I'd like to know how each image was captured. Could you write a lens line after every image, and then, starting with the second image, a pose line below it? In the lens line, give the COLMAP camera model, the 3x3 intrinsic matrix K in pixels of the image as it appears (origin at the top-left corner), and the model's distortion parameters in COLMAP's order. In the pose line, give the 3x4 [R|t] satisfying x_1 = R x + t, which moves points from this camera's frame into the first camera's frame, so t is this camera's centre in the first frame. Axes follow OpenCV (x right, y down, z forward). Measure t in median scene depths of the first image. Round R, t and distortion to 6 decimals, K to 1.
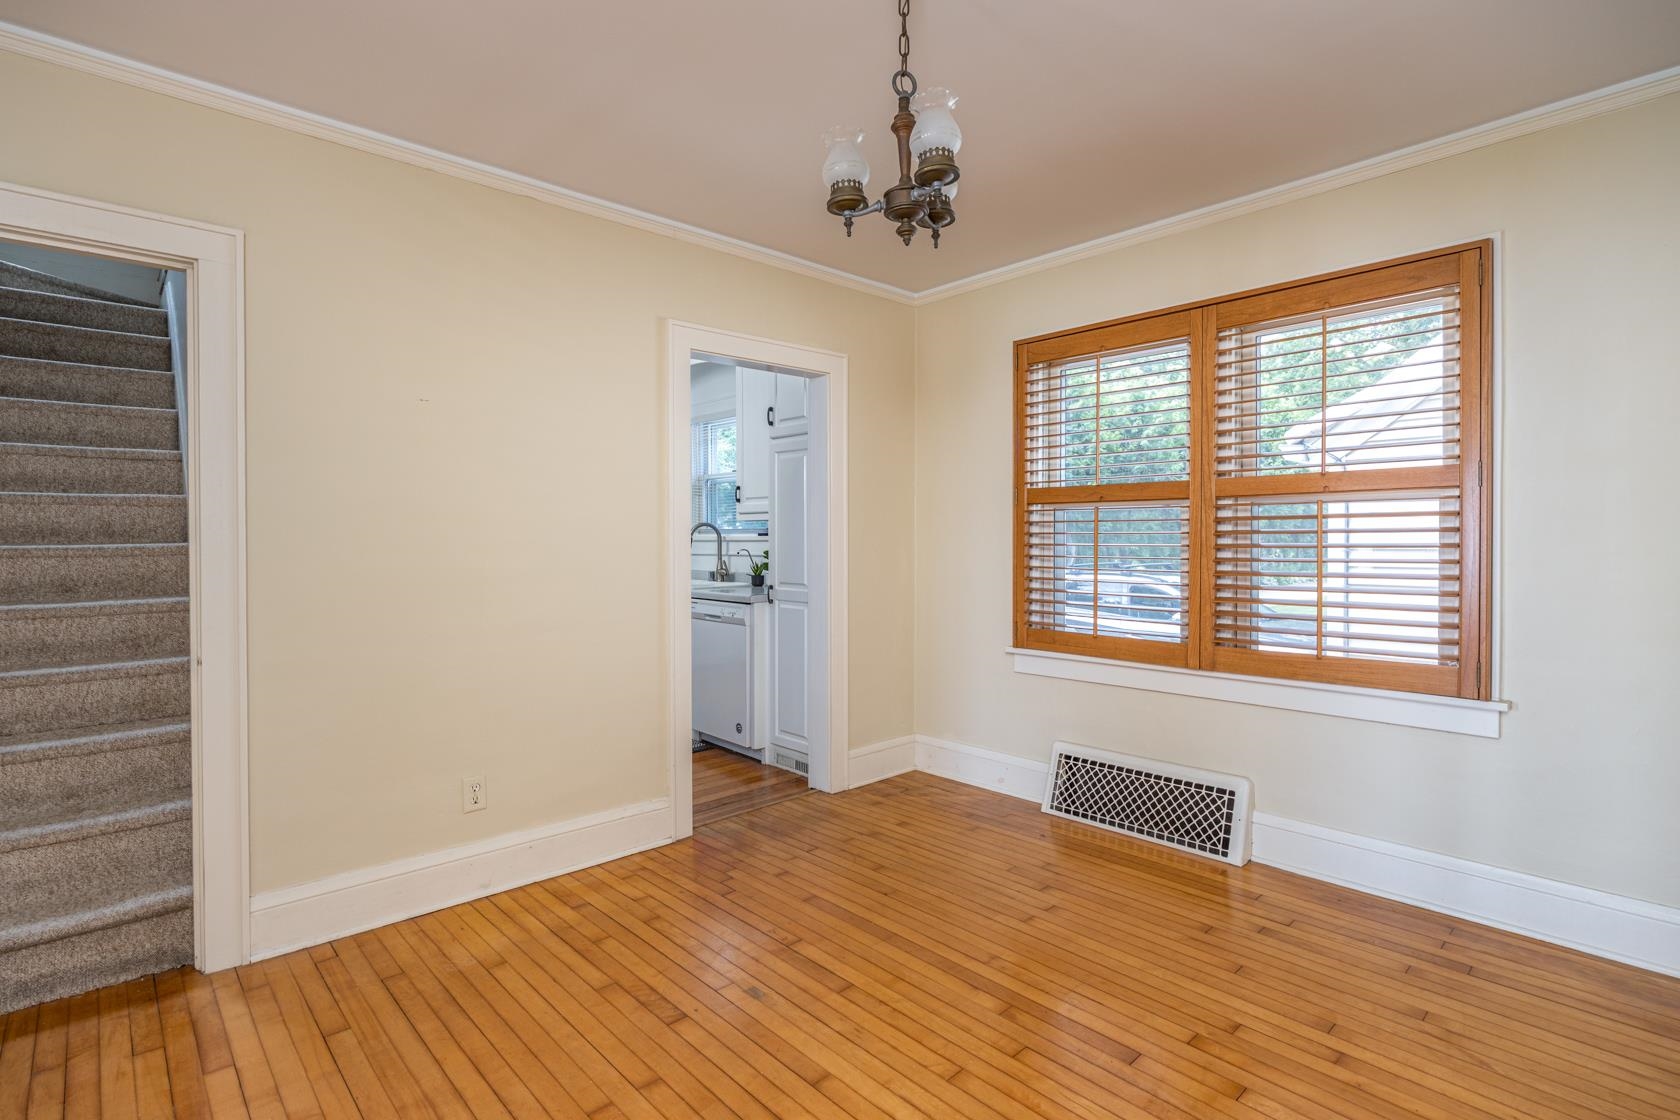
lens RADIAL K [[799.8, 0, 839.4], [0, 799.8, 554.0], [0, 0, 1]] dist [-0.005854, -0.000924]
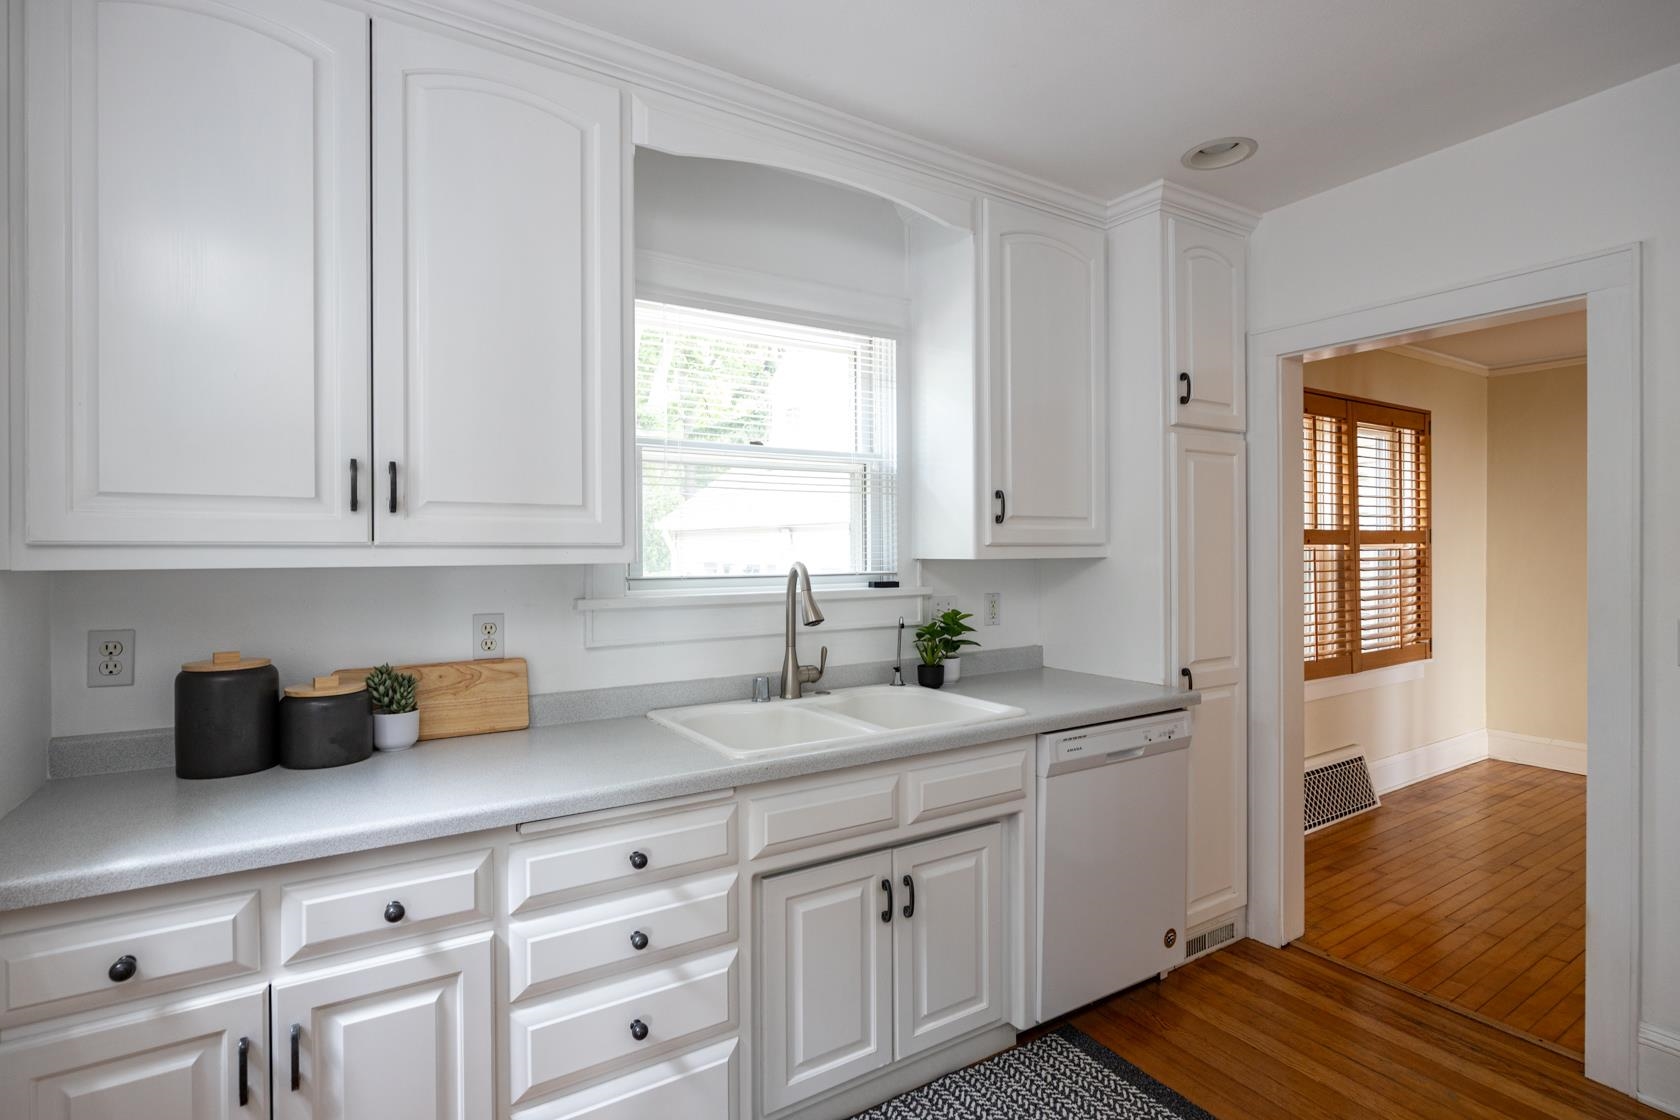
lens RADIAL K [[787.2, 0, 811.7], [0, 787.2, 551.4], [0, 0, 1]] dist [-0.020478, 0.001851]
pose [[0.212284, -0.000965, 0.977208, -1.021688], [0.022103, 0.999748, -0.003814, -0.073934], [-0.976958, 0.022409, 0.212252, 1.633525]]
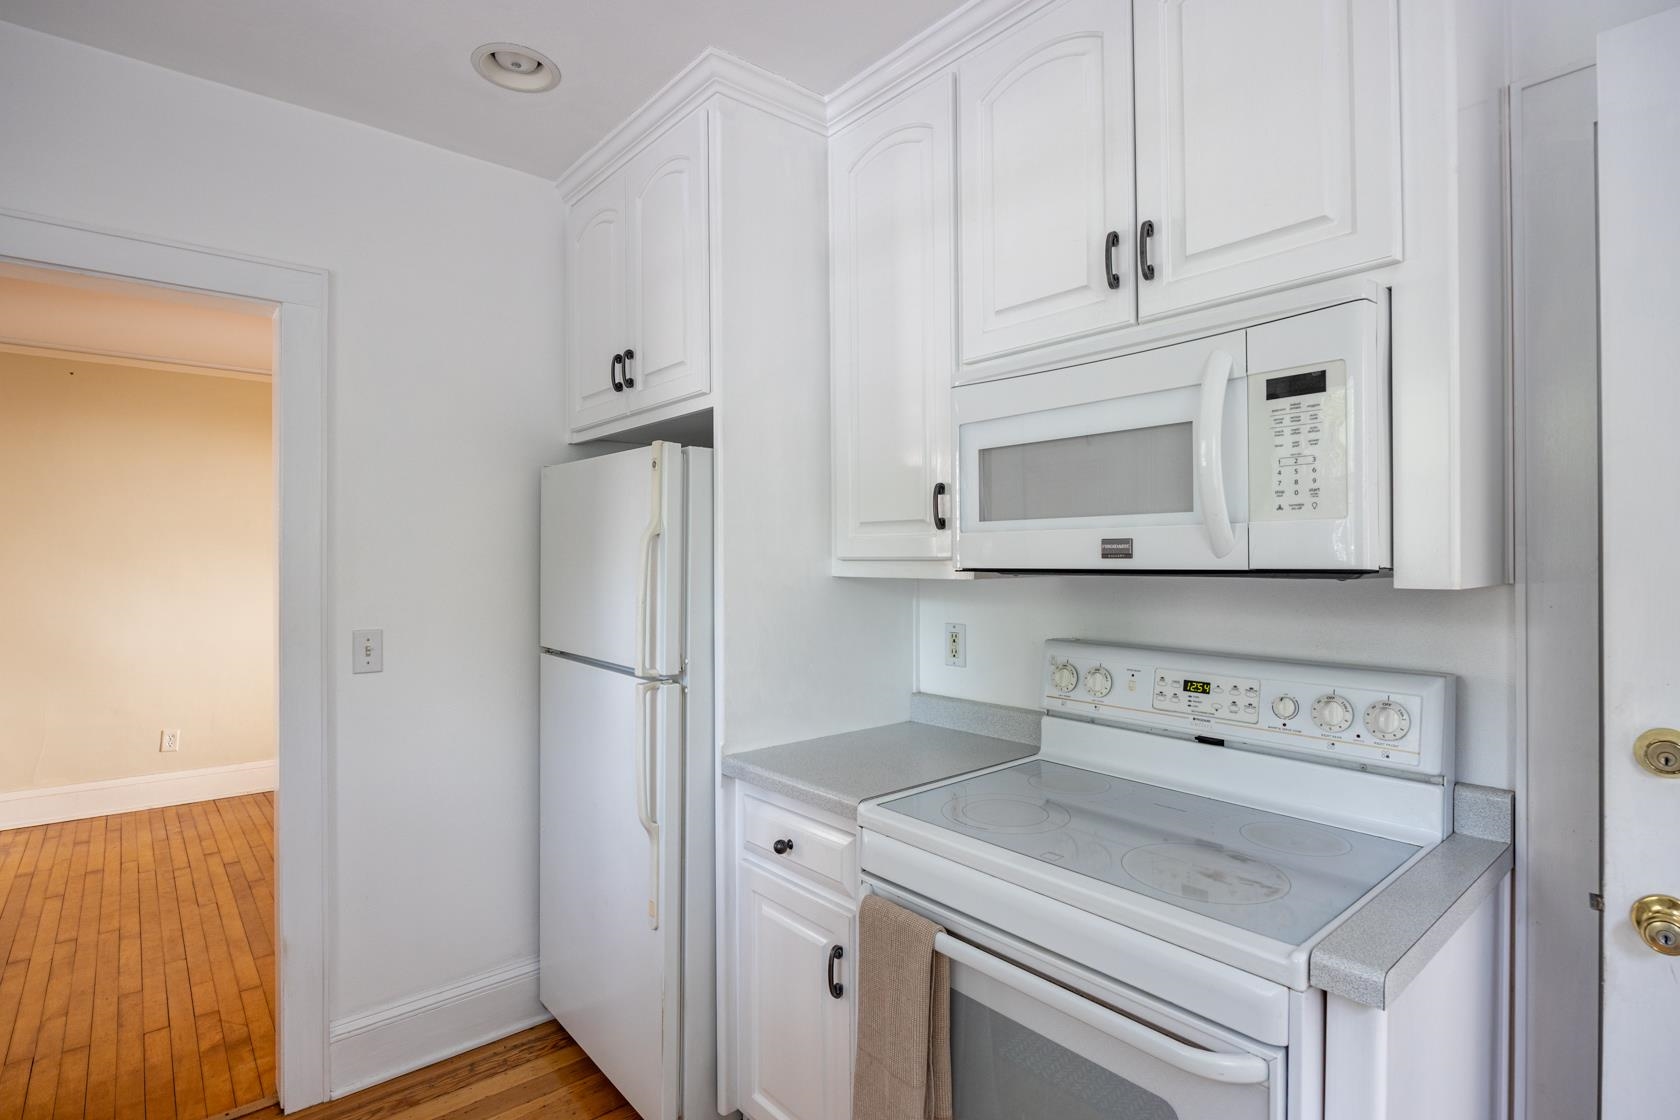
lens RADIAL K [[838.0, 0, 834.1], [0, 838.0, 548.5], [0, 0, 1]] dist [0.001730, -0.000359]
pose [[-0.999041, 0.006564, 0.043287, -0.721701], [0.006891, 0.999949, 0.007427, -0.080083], [-0.043236, 0.007718, -0.999035, 1.802014]]
